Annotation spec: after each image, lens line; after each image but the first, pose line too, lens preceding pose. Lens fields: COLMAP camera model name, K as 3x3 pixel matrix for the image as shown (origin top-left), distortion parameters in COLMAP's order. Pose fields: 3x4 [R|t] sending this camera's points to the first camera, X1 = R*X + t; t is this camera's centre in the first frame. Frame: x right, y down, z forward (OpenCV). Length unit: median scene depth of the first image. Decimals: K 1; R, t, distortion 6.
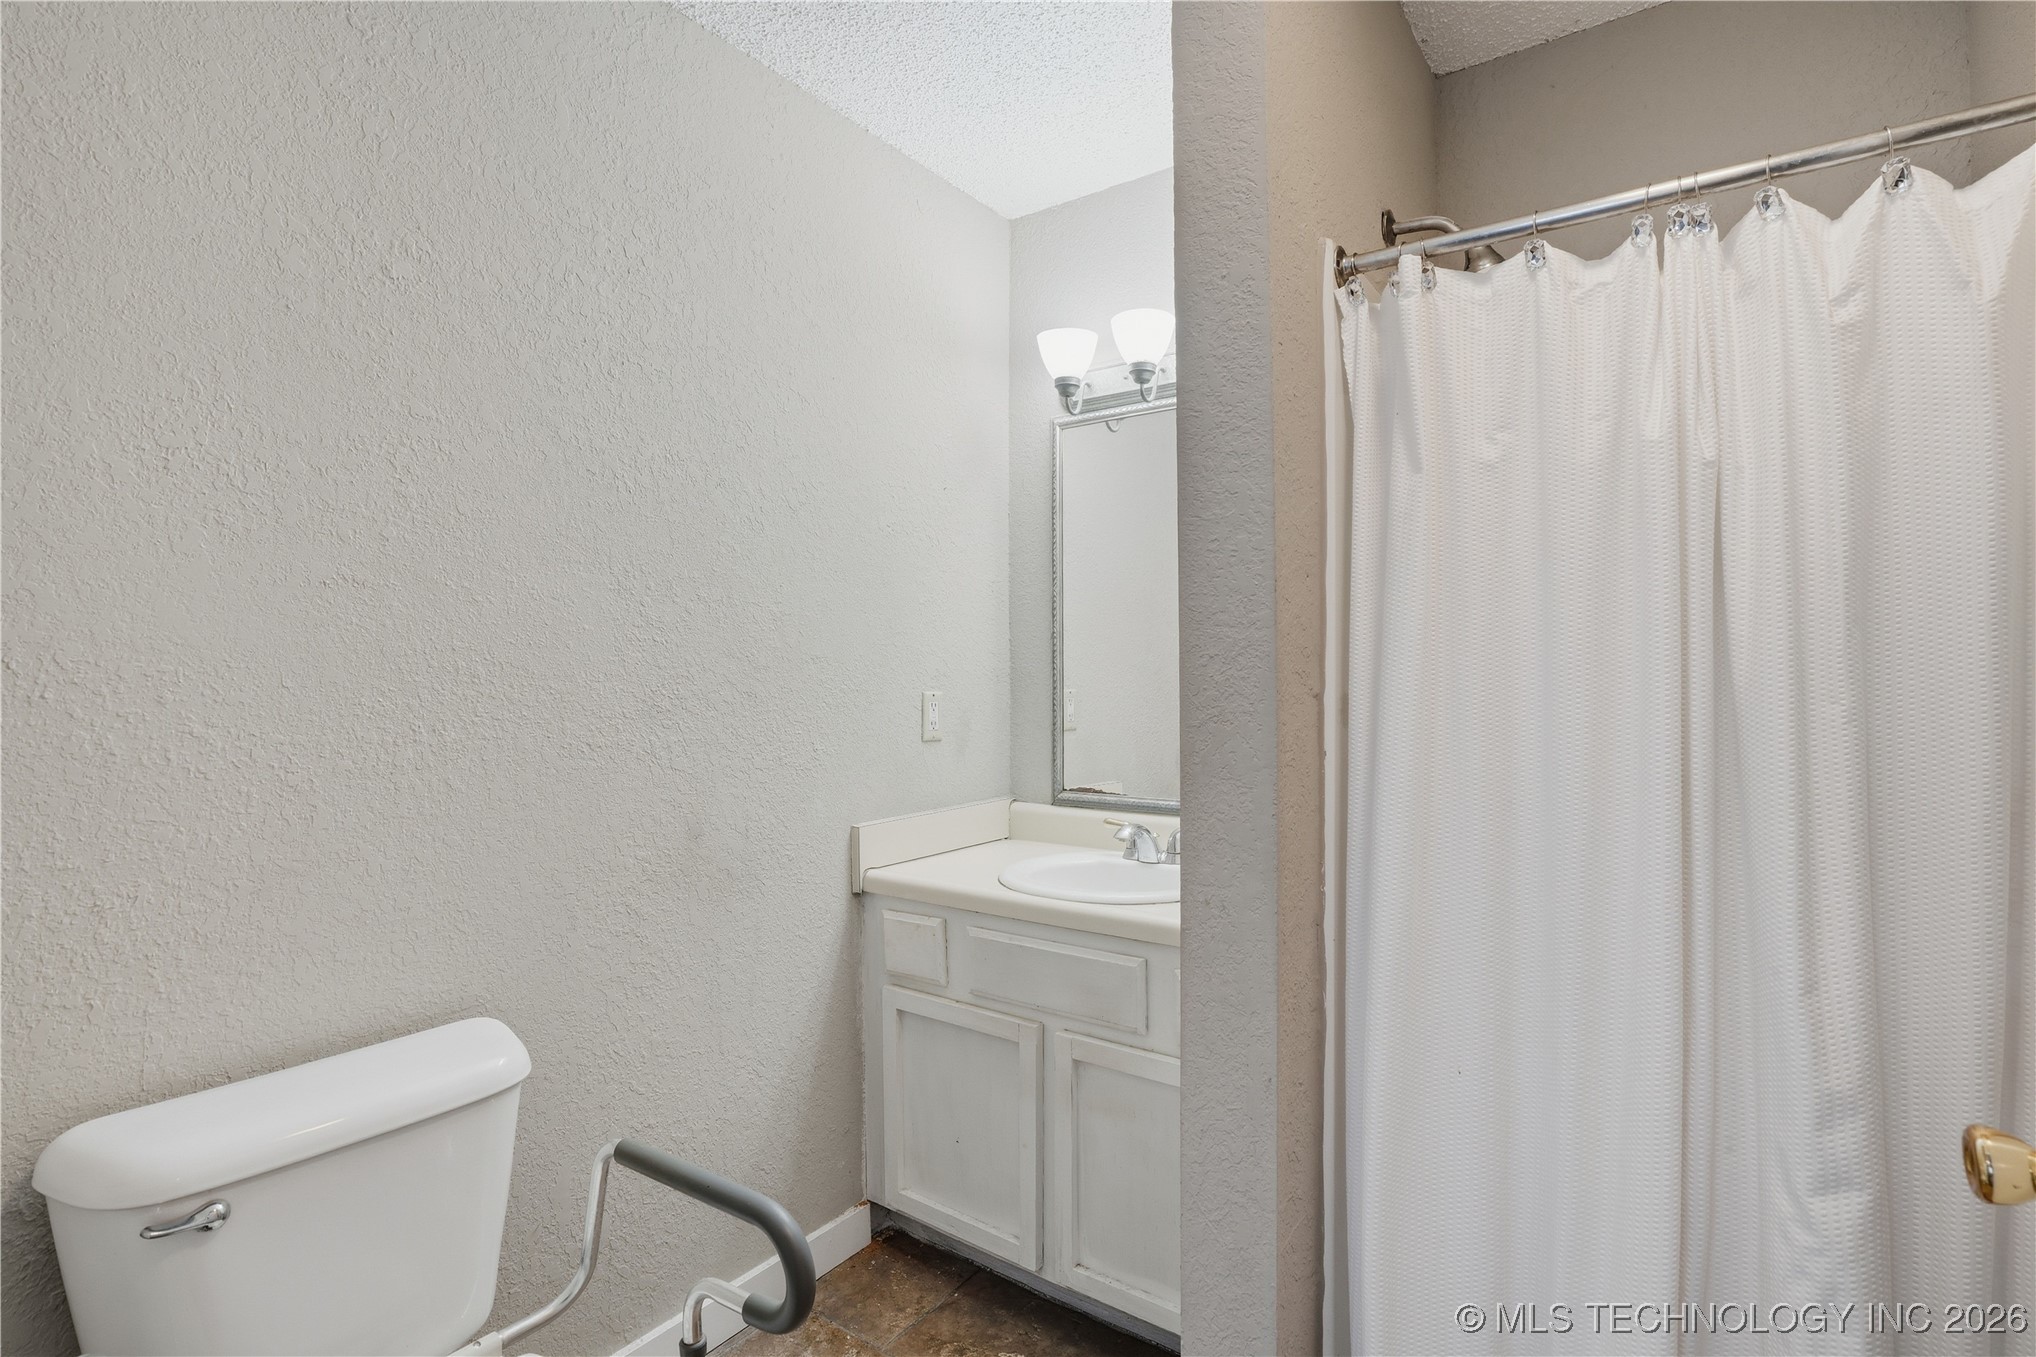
lens RADIAL K [[970.6, 0, 1013.8], [0, 970.6, 683.7], [0, 0, 1]] dist [-0.050577, 0.016643]
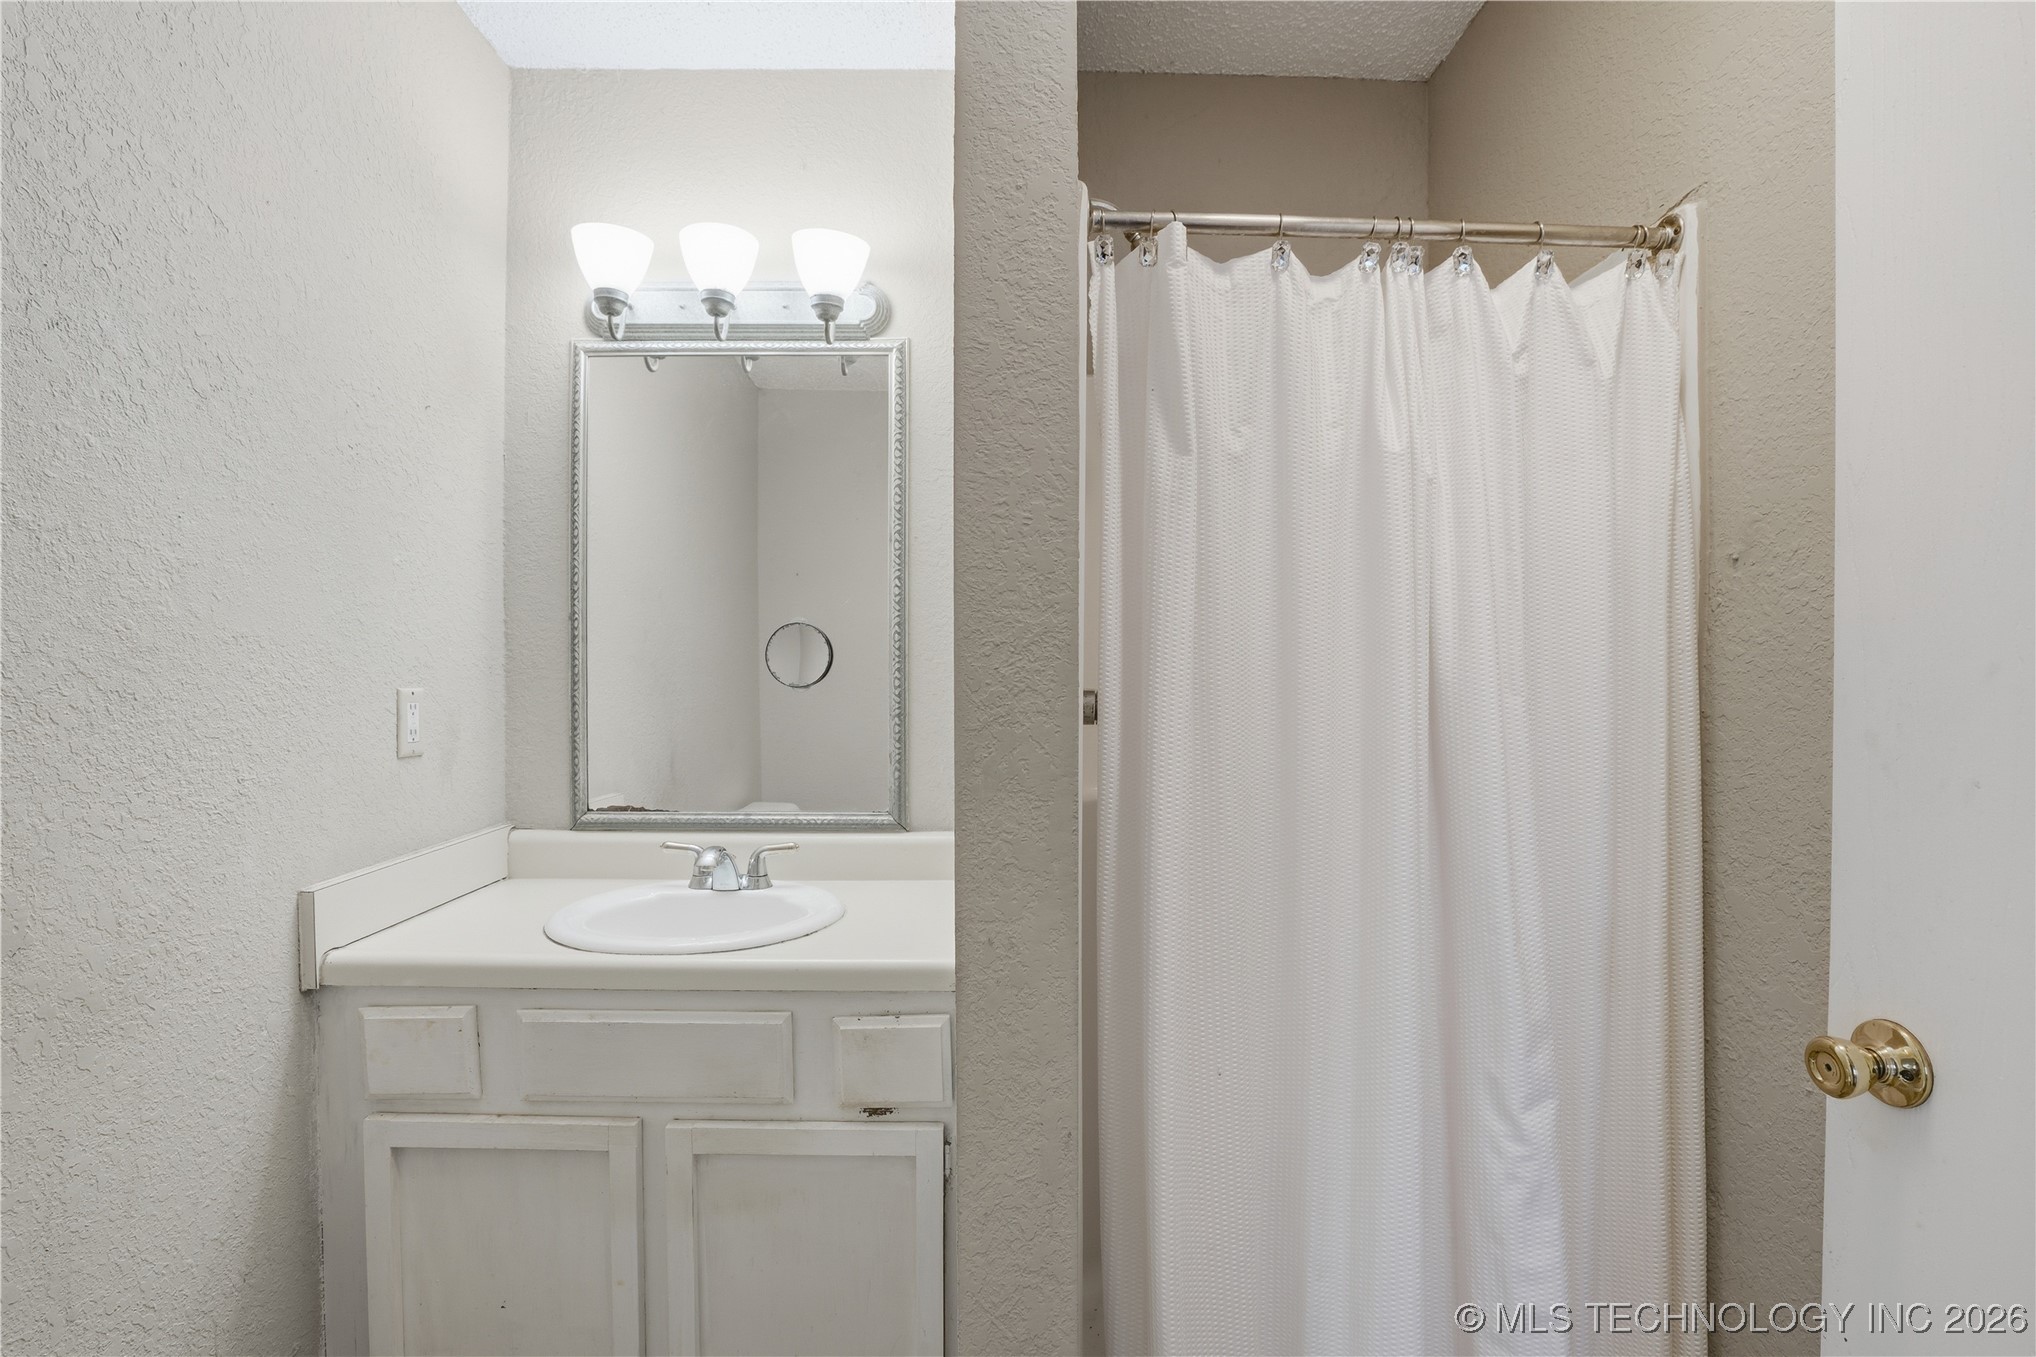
lens RADIAL K [[970.6, 0, 1073.9], [0, 970.6, 692.9], [0, 0, 1]] dist [-0.050577, 0.016643]
pose [[0.796608, -0.007920, 0.604444, -0.147622], [-0.001396, 0.999887, 0.014942, 0.000548], [-0.604494, -0.012747, 0.796507, 0.182307]]
